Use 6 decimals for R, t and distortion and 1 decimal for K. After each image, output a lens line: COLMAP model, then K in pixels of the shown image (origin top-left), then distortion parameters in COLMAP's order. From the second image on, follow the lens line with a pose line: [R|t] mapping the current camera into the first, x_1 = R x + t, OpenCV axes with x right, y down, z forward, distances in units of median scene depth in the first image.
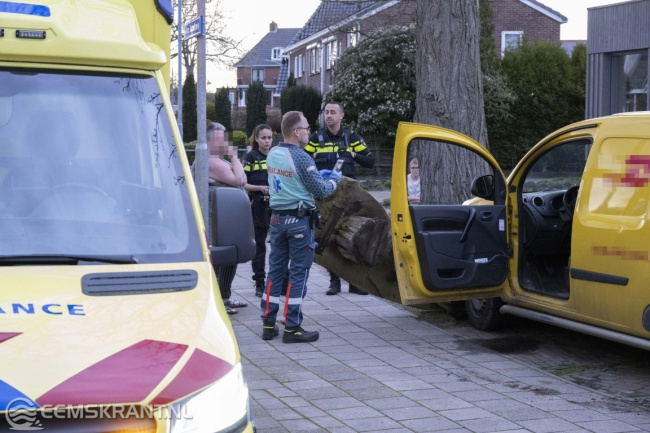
lens RADIAL K [[1309.6, 0, 325.0], [0, 1309.6, 216.5], [0, 0, 1]] dist [-0.041856, -0.216511]
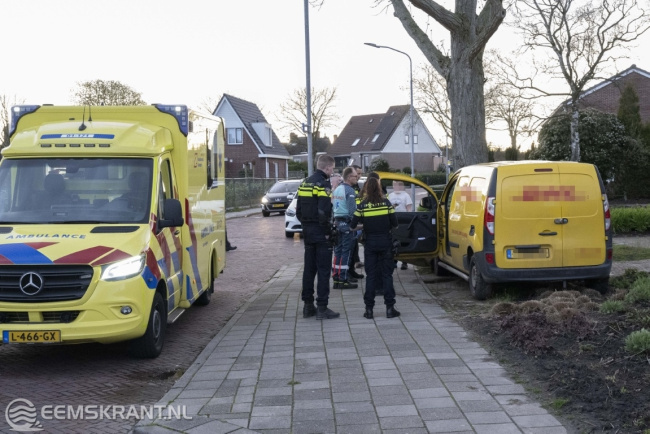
lens RADIAL K [[810.3, 0, 325.0], [0, 810.3, 217.0], [0, 0, 1]] dist [0.013607, 0.008444]
pose [[0.964887, -0.015693, -0.262197, 0.304409], [0.010405, 0.999714, -0.021544, 0.025249], [0.262460, 0.018059, 0.964774, -0.247002]]
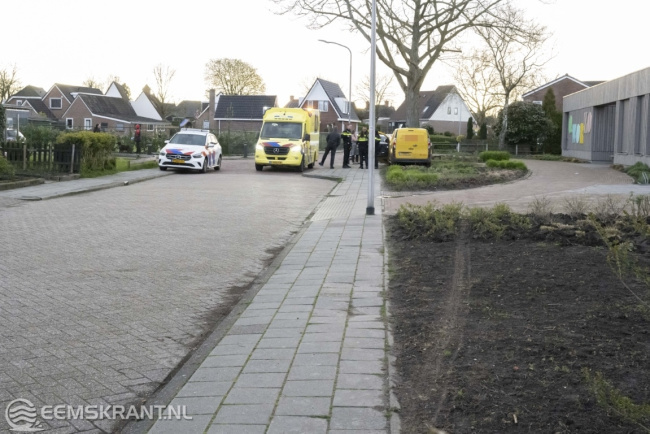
lens RADIAL K [[666.3, 0, 325.0], [0, 666.3, 217.0], [0, 0, 1]] dist [-0.006484, -0.002343]
pose [[0.932527, 0.054382, -0.356982, 0.900648], [-0.038595, 0.997942, 0.051207, 0.163701], [0.359032, -0.033974, 0.932707, -1.771538]]
